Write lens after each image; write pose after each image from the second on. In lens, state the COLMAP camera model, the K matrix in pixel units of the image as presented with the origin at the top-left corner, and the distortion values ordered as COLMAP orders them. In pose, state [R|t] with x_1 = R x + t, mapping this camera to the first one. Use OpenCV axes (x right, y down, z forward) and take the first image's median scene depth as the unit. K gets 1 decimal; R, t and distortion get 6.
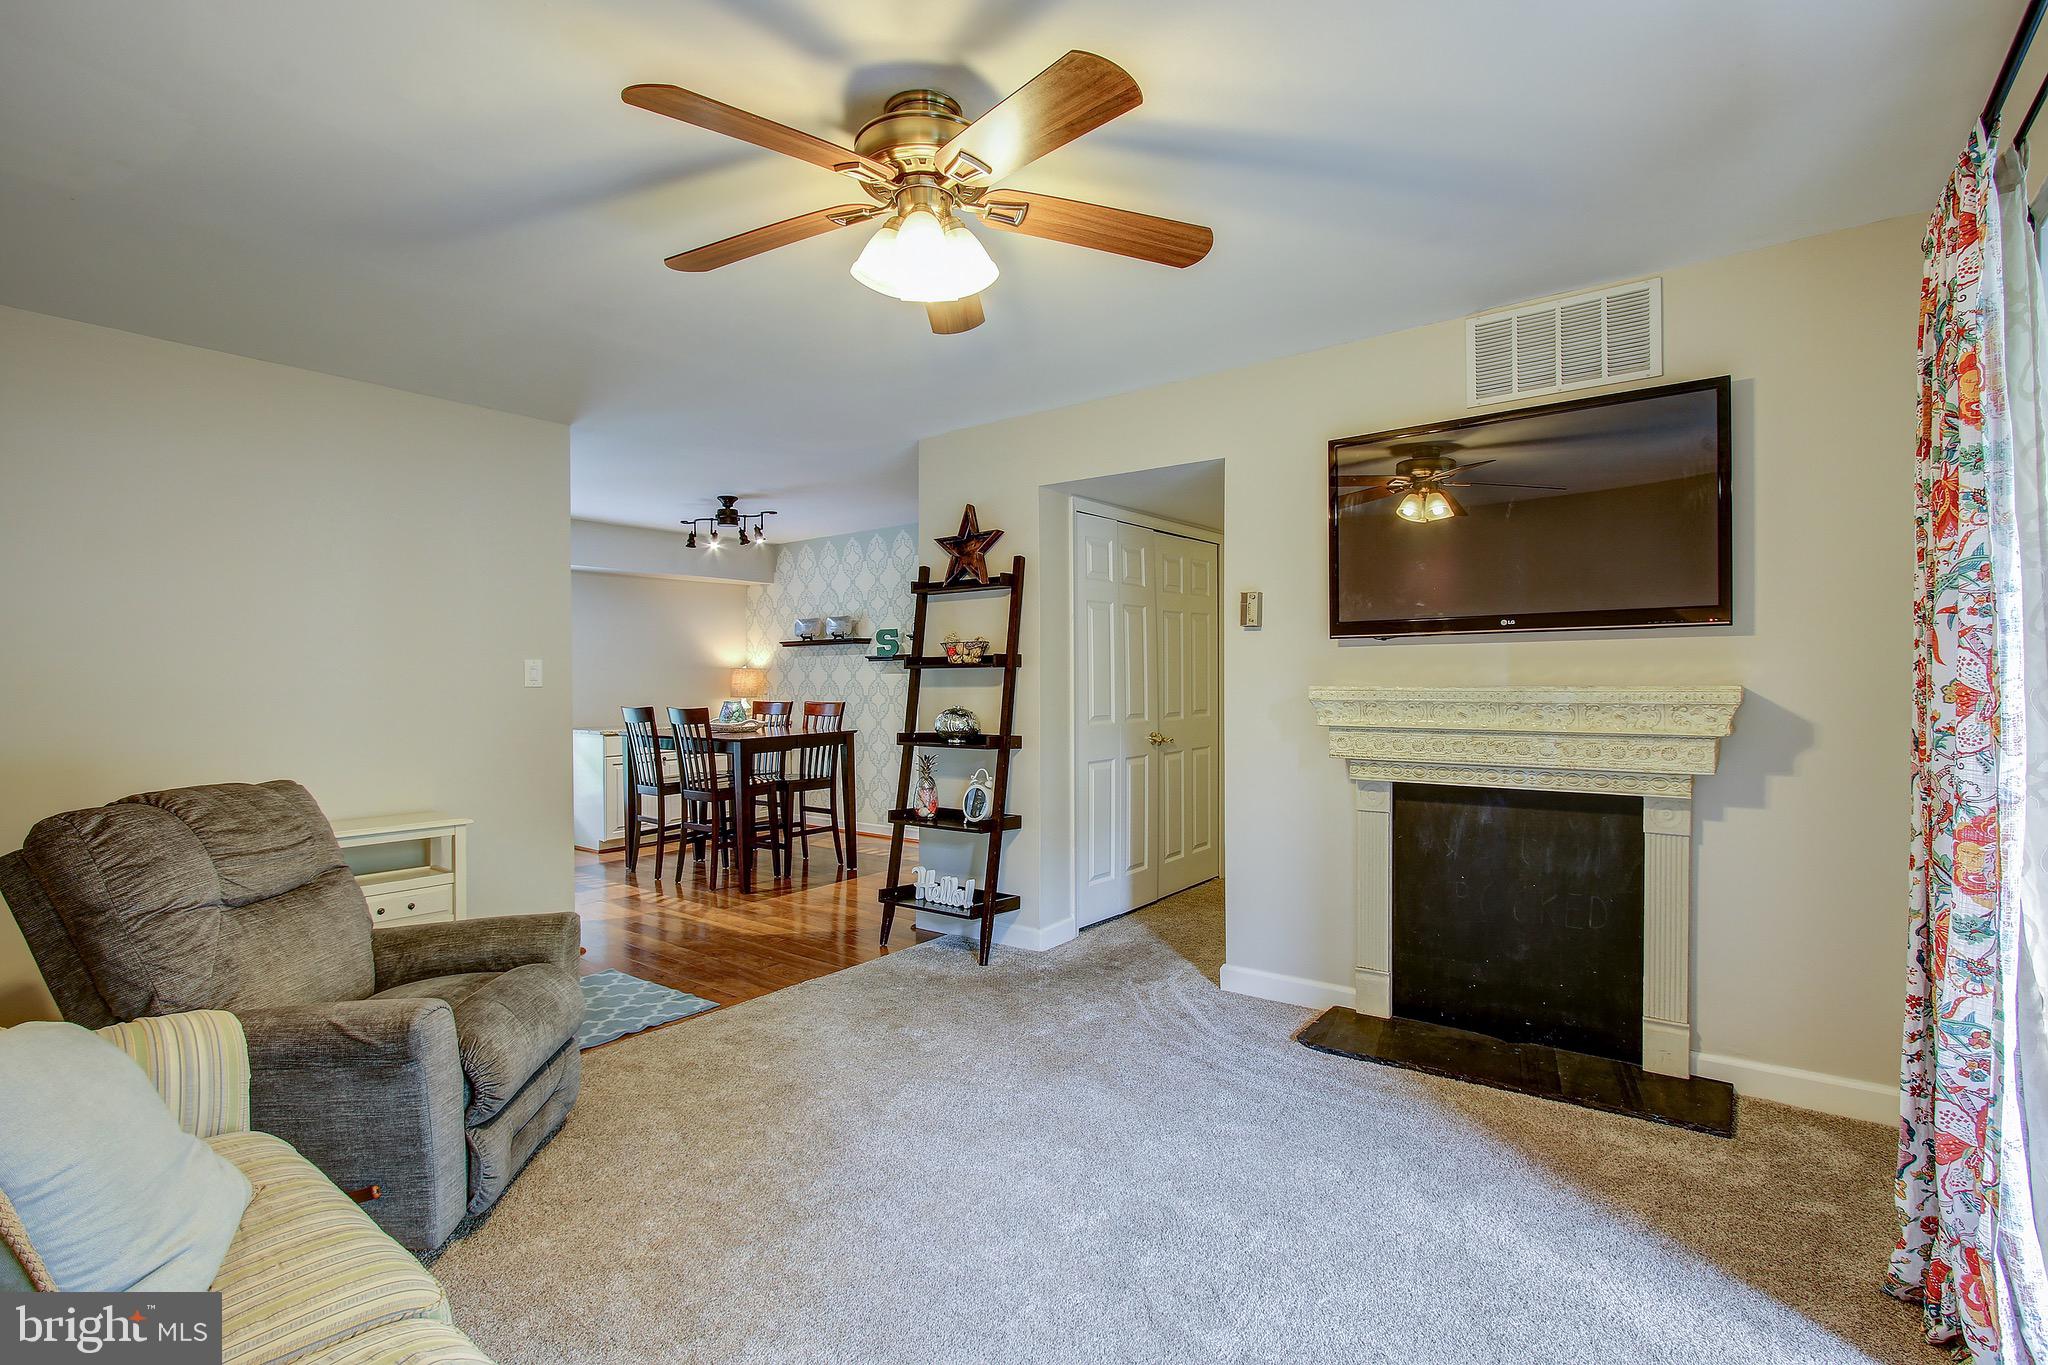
lens RADIAL K [[942.7, 0, 1025.5], [0, 942.7, 673.7], [0, 0, 1]] dist [-0.012416, 0.004475]
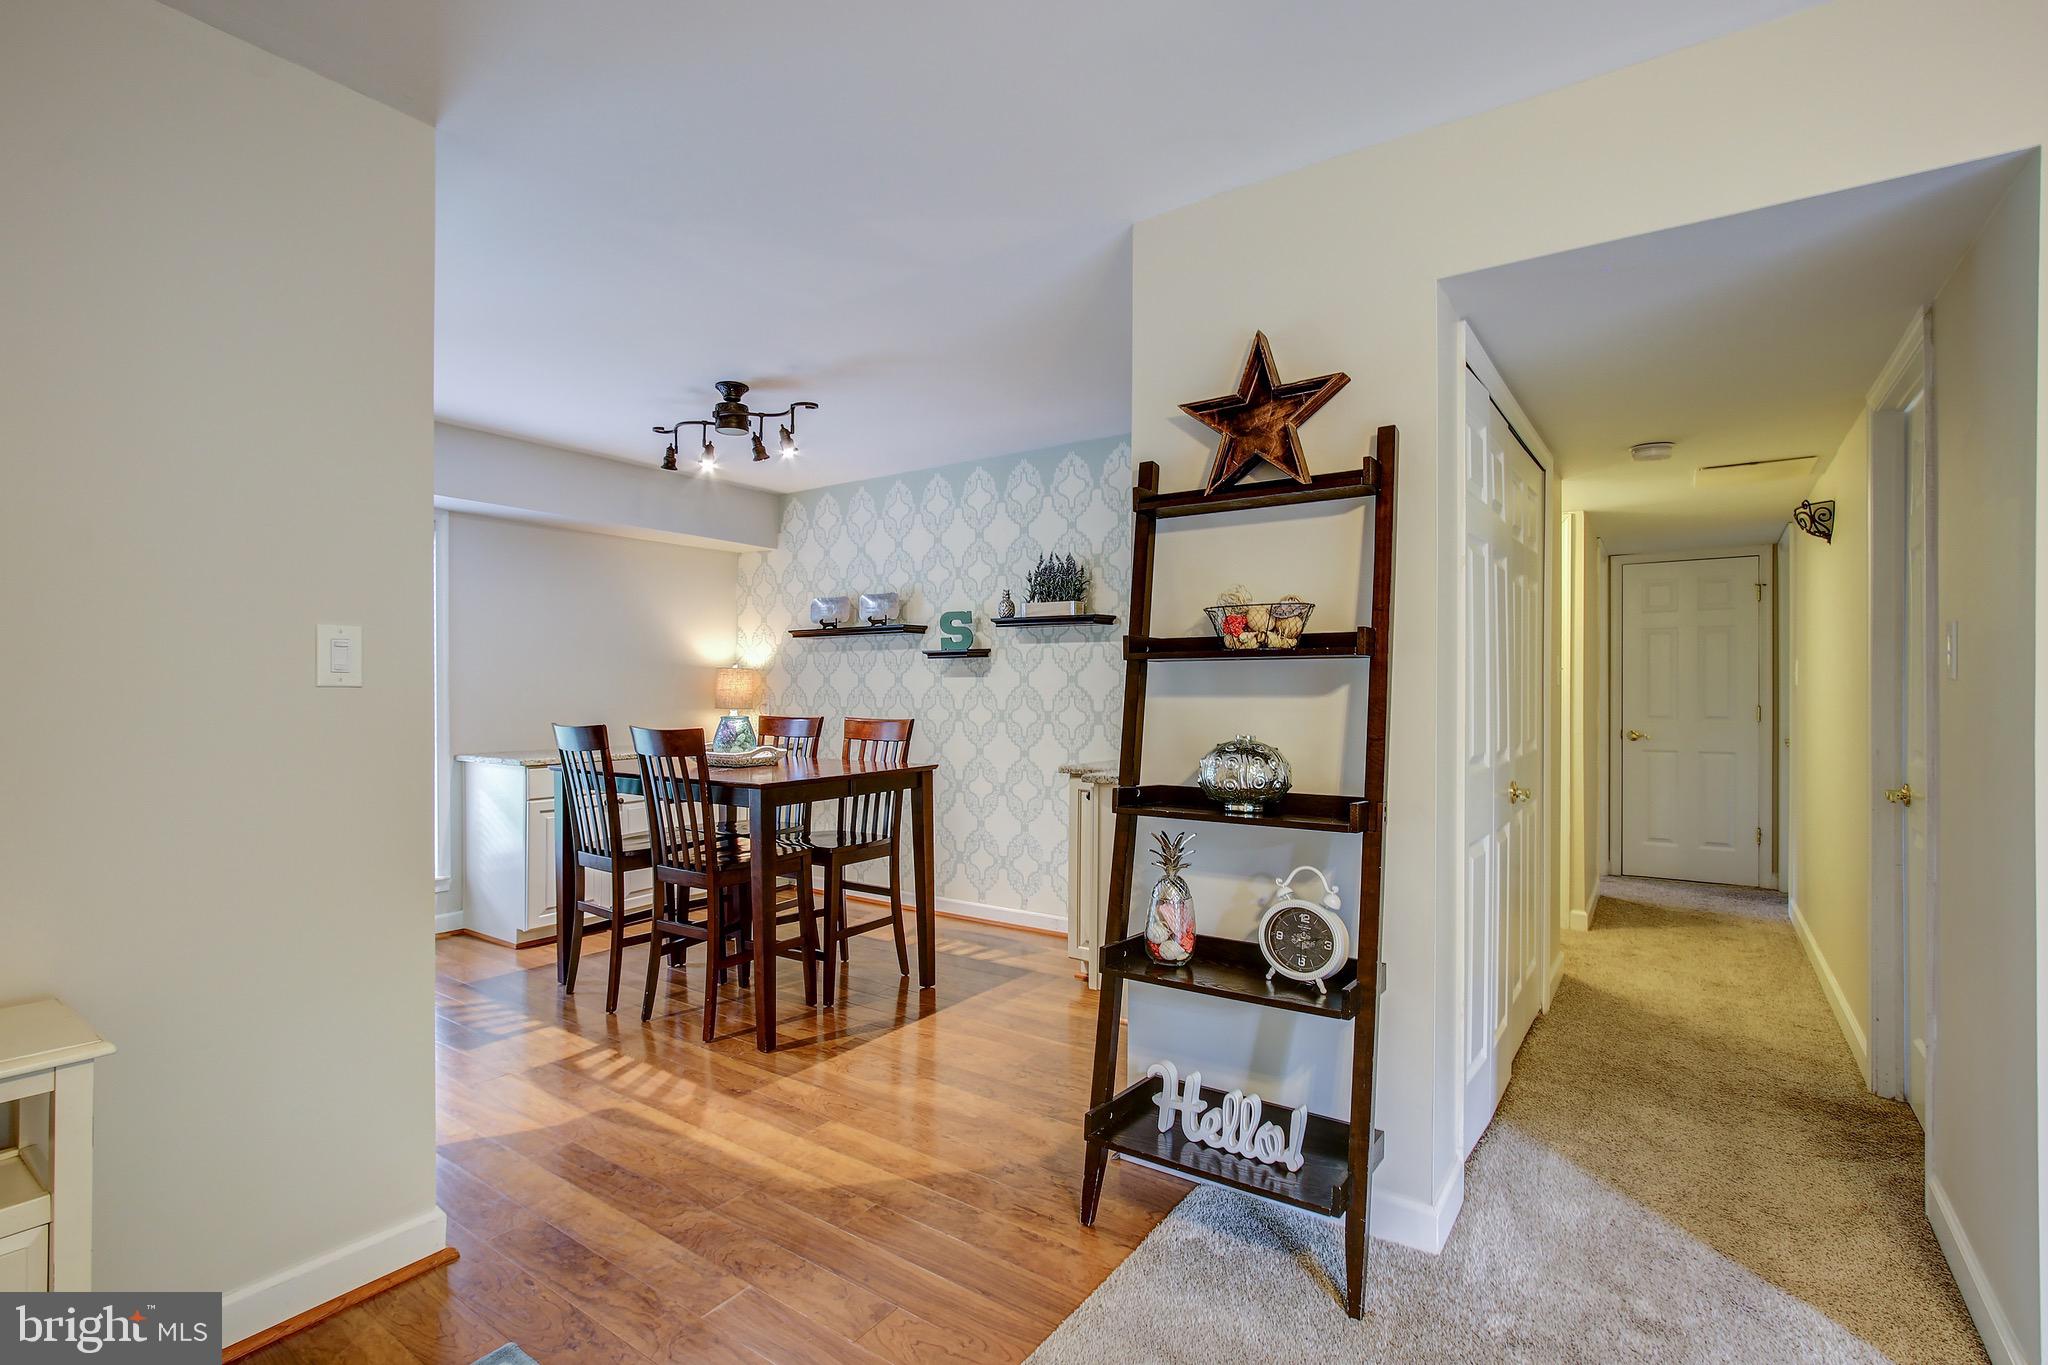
lens RADIAL K [[942.7, 0, 1023.9], [0, 942.7, 692.0], [0, 0, 1]] dist [-0.012416, 0.004475]
pose [[0.998848, 0.011727, 0.046540, -0.156801], [-0.012053, 0.999905, 0.006737, 0.007062], [-0.046456, -0.007290, 0.998894, 0.386124]]
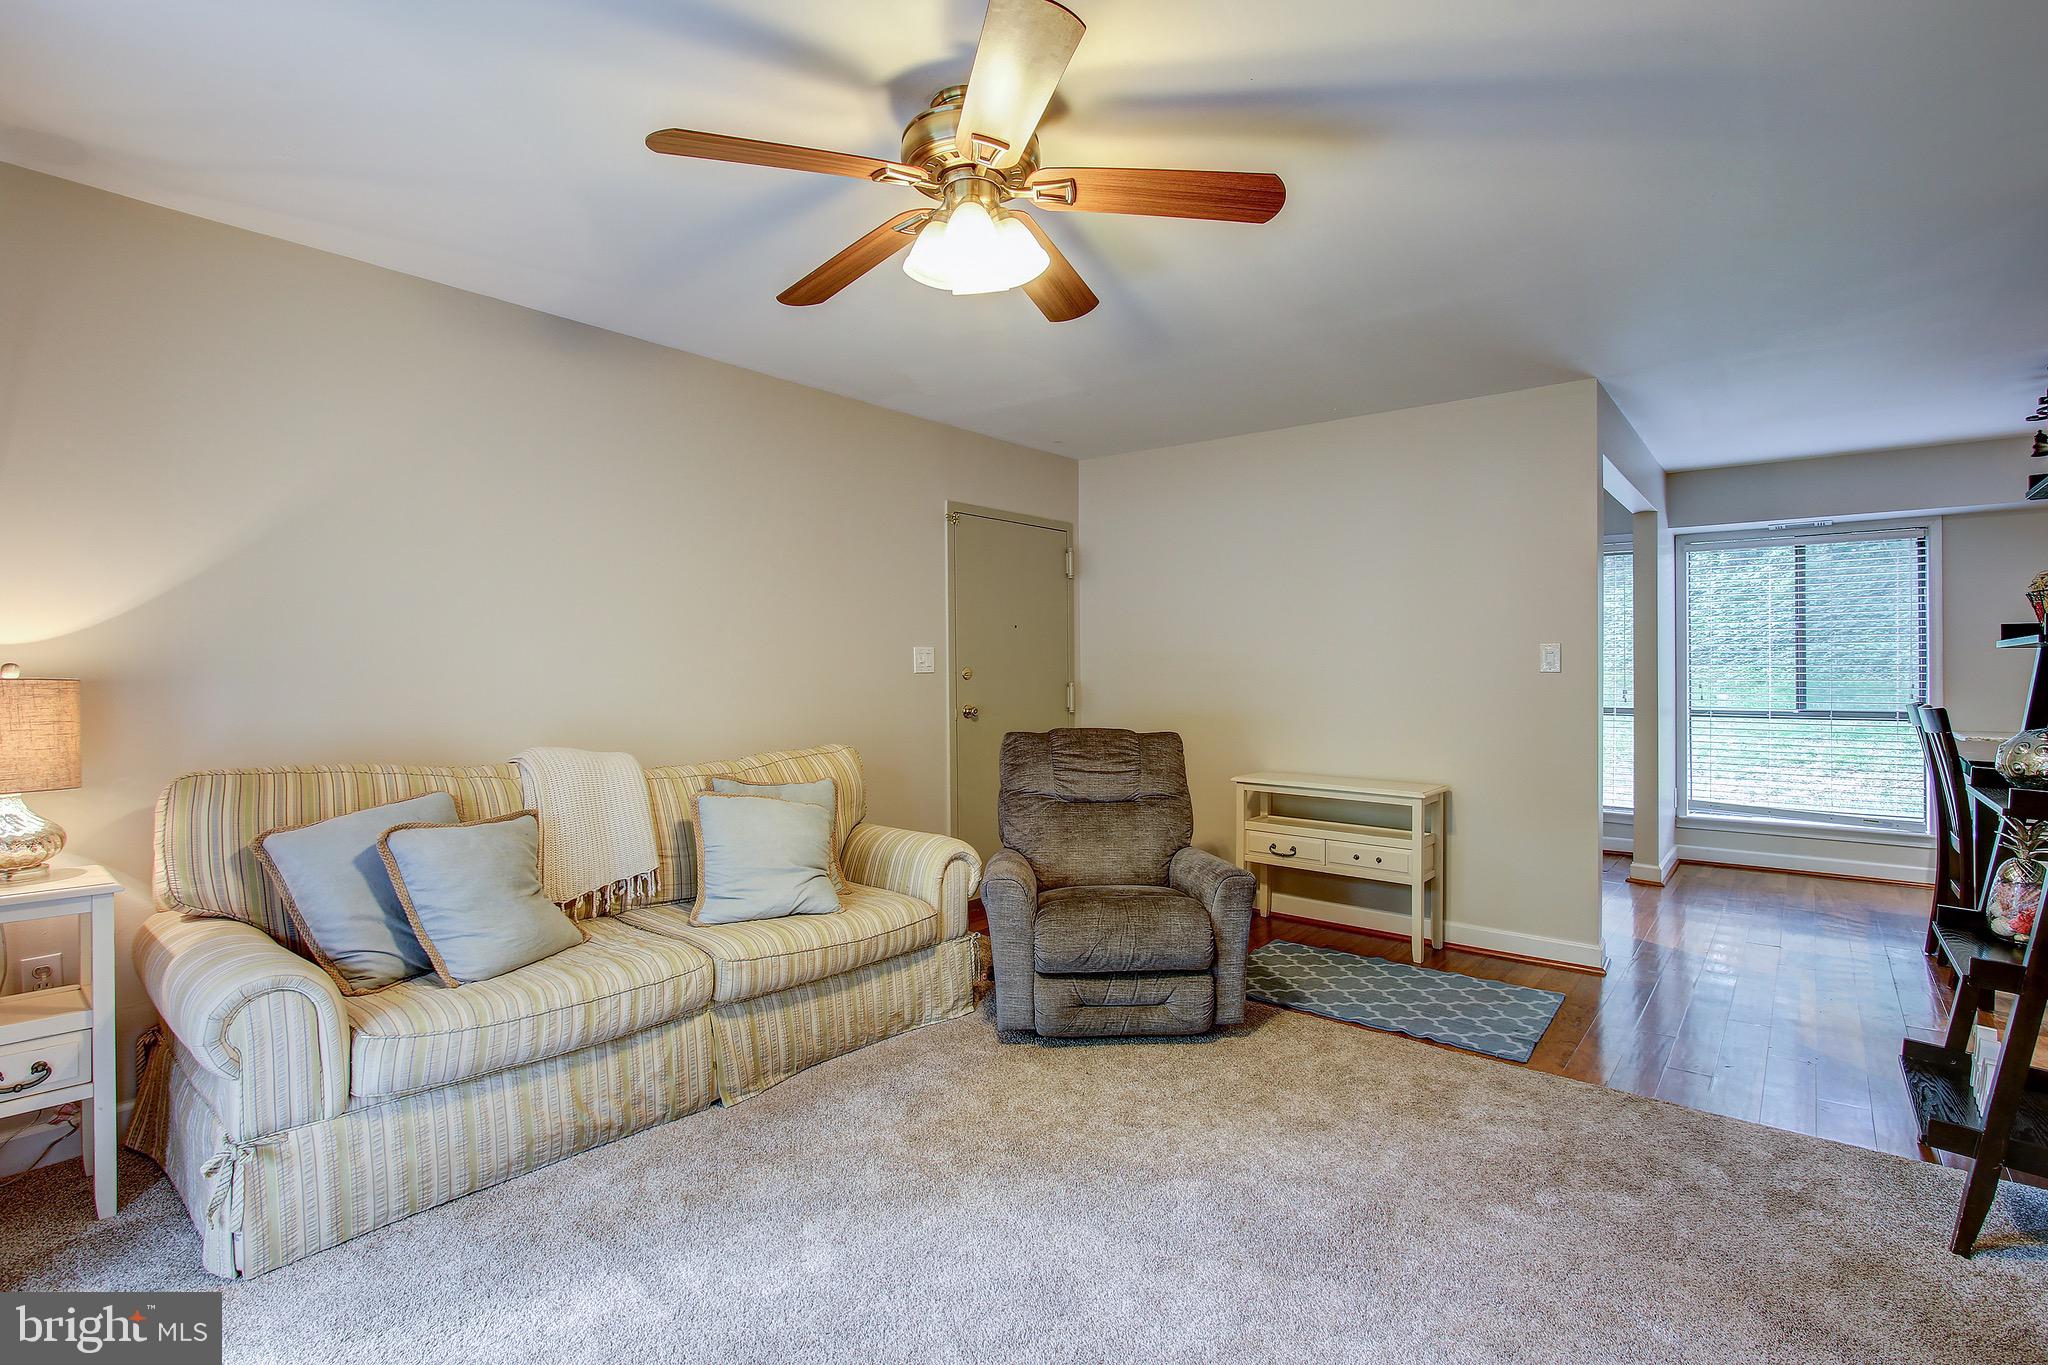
lens RADIAL K [[942.7, 0, 1029.6], [0, 942.7, 676.8], [0, 0, 1]] dist [-0.012416, 0.004475]
pose [[-0.037772, 0.018782, -0.999110, 0.313001], [0.014524, 0.999728, 0.018244, -0.004435], [0.999181, -0.013822, -0.038034, 0.370621]]
